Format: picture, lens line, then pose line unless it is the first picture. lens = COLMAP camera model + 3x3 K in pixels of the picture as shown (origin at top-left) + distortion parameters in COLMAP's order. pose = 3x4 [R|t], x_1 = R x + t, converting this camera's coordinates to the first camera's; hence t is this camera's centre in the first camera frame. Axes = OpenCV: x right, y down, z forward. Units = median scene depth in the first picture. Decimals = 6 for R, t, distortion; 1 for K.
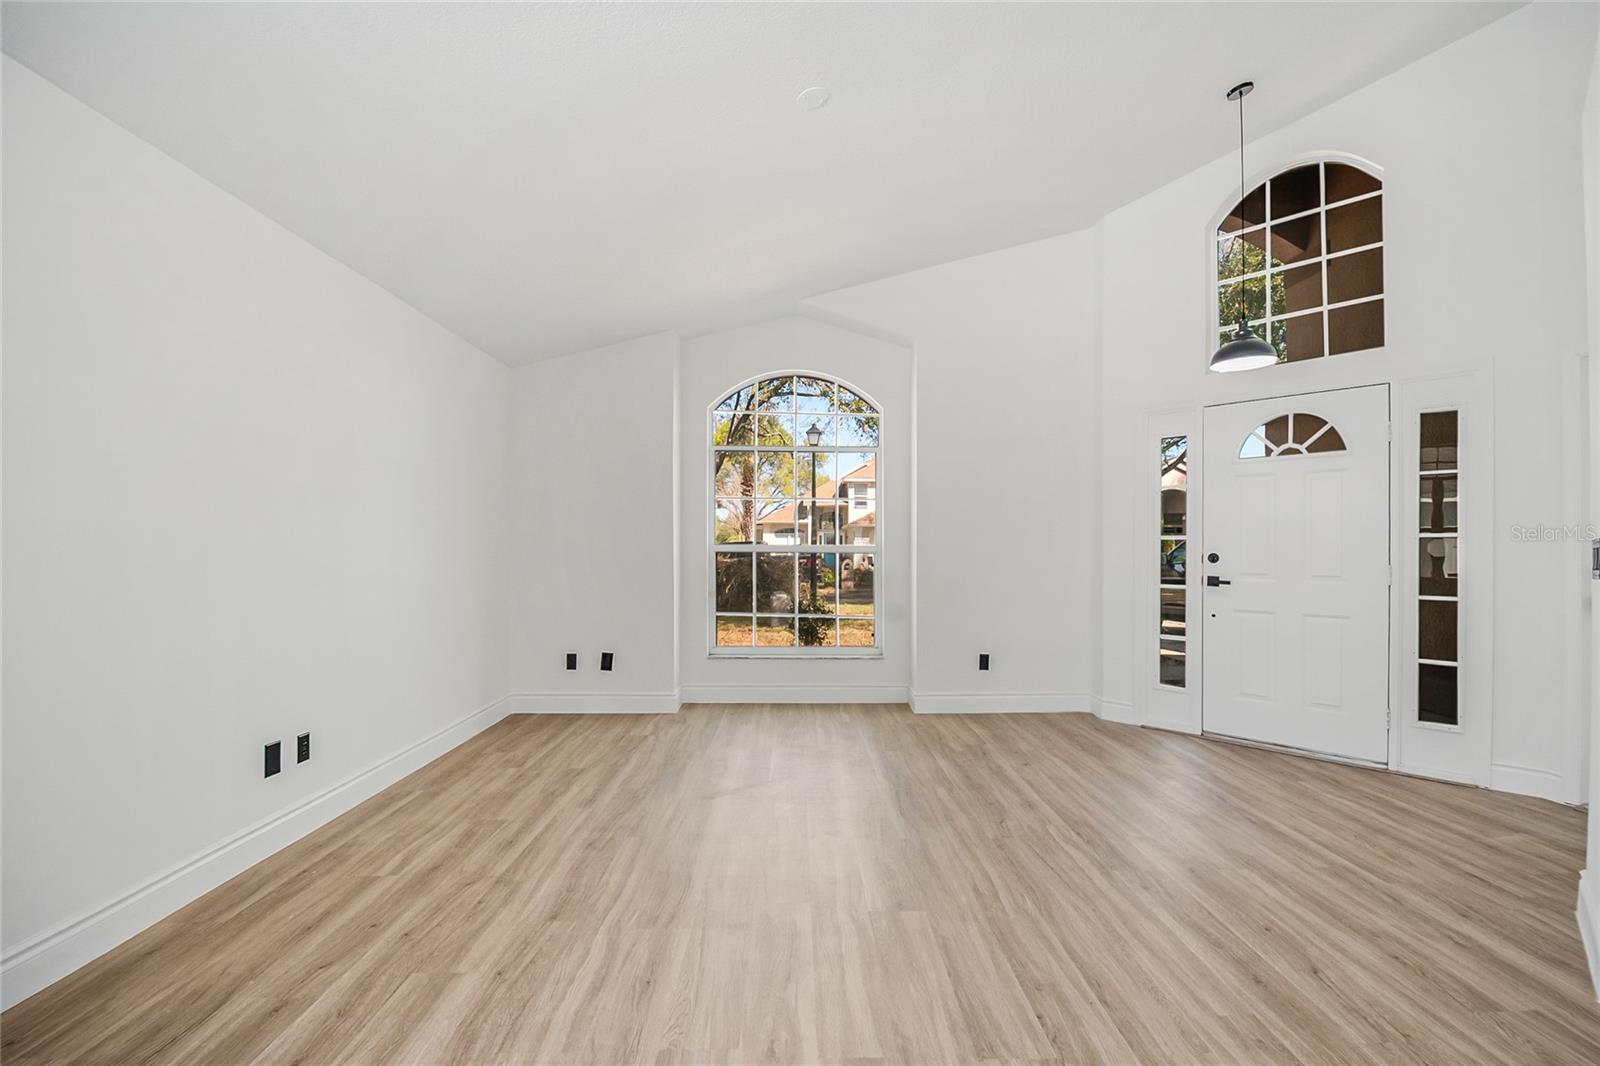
lens RADIAL K [[702.2, 0, 811.5], [0, 702.2, 540.9], [0, 0, 1]] dist [0.014571, -0.021537]
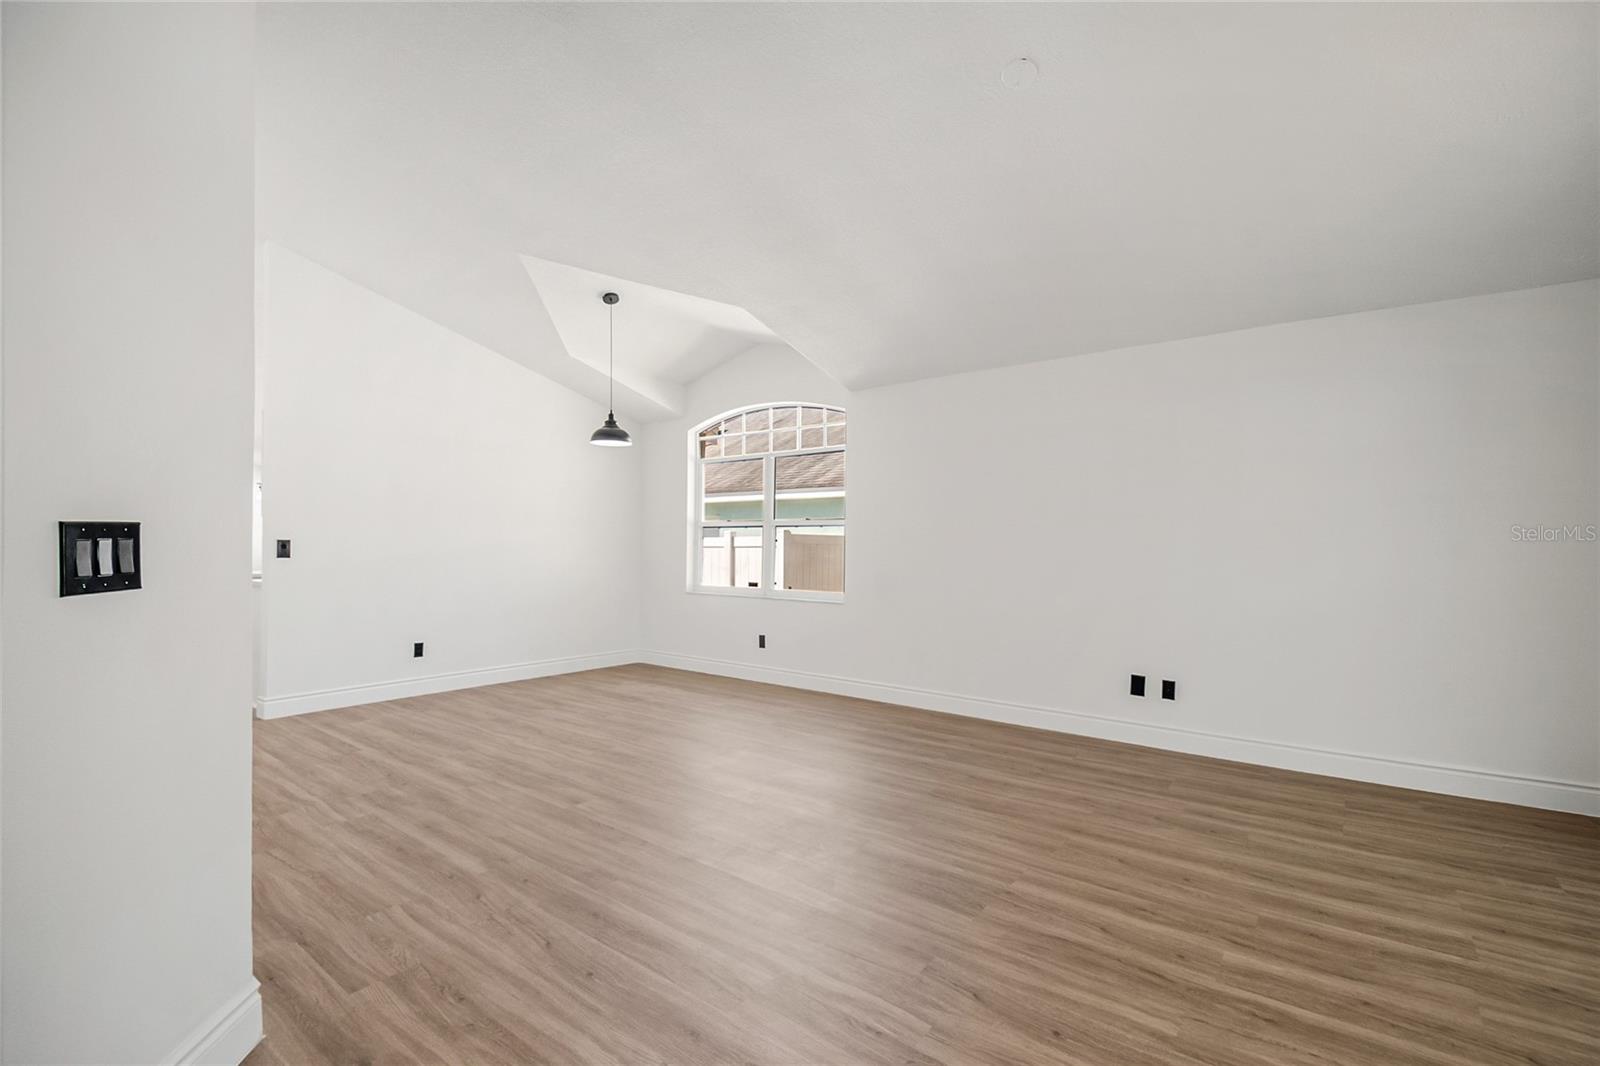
lens RADIAL K [[700.4, 0, 815.8], [0, 700.4, 539.2], [0, 0, 1]] dist [0.016124, -0.019483]
pose [[-0.618783, -0.019335, -0.785324, 0.642222], [-0.005201, 0.999776, -0.020517, 0.010900], [0.785545, -0.008611, -0.618745, 0.966252]]
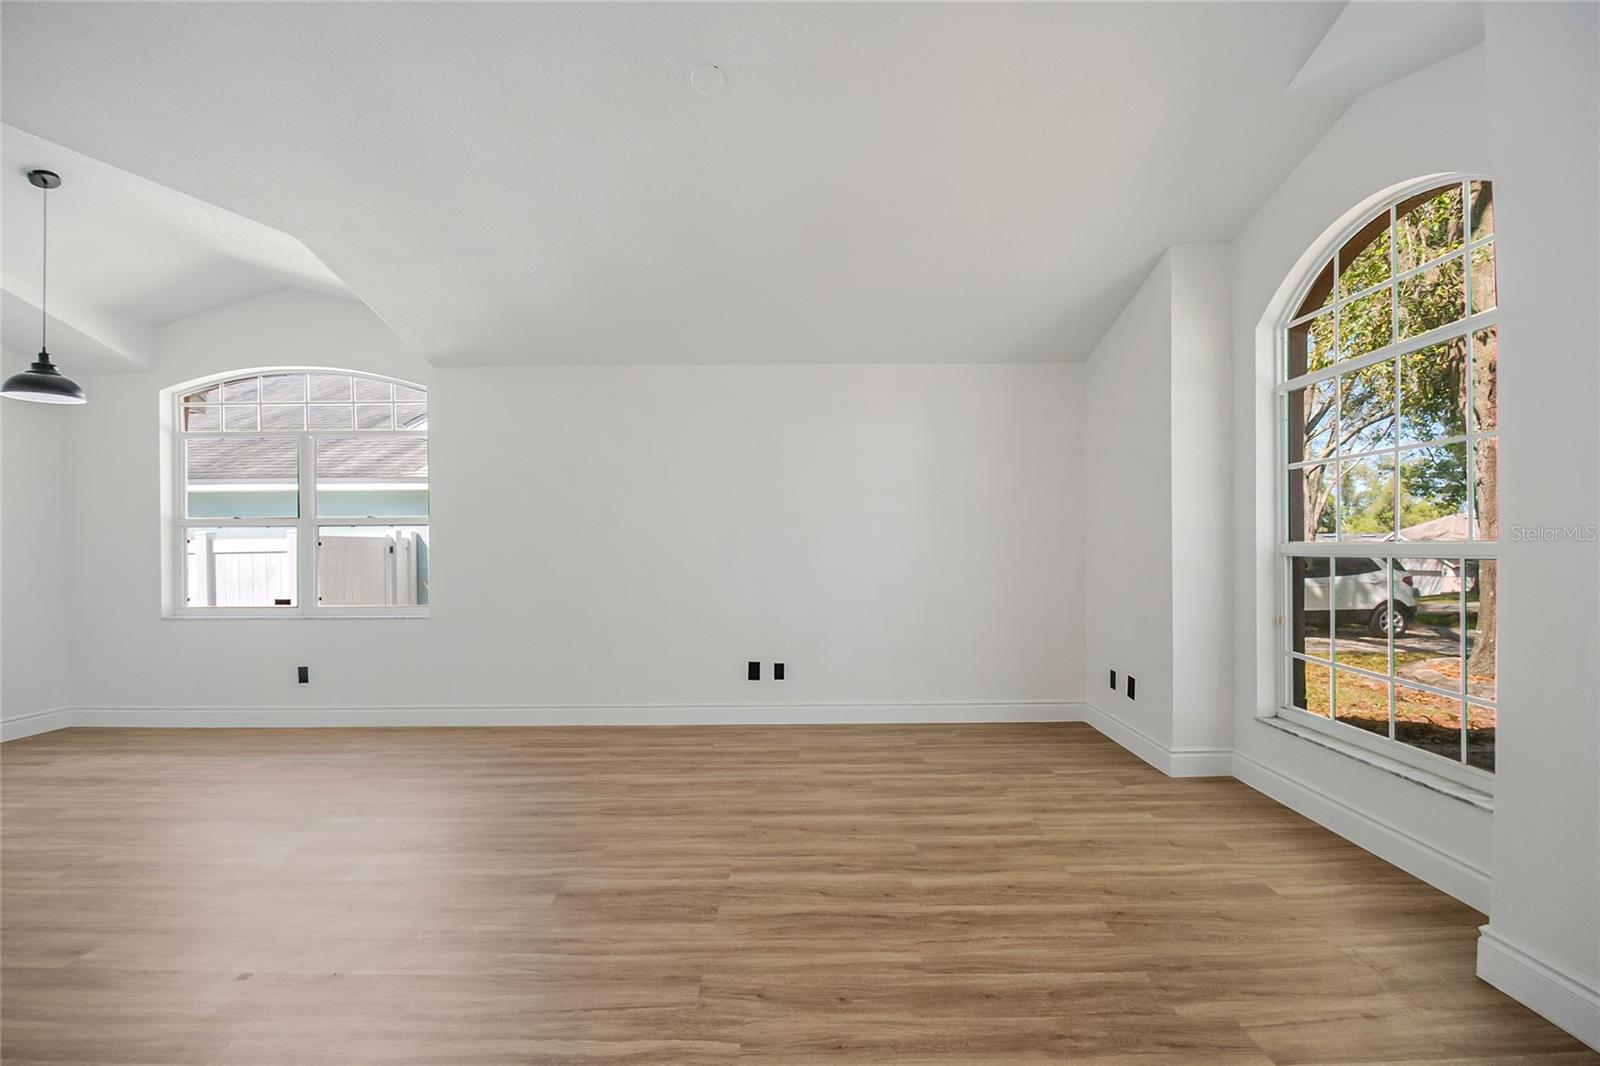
lens RADIAL K [[695.0, 0, 808.8], [0, 695.0, 549.4], [0, 0, 1]] dist [0.015569, -0.019218]
pose [[-0.021913, -0.001906, -0.999758, 0.668151], [0.015879, 0.999871, -0.002255, 0.007884], [0.999634, -0.015924, -0.021880, 0.806180]]
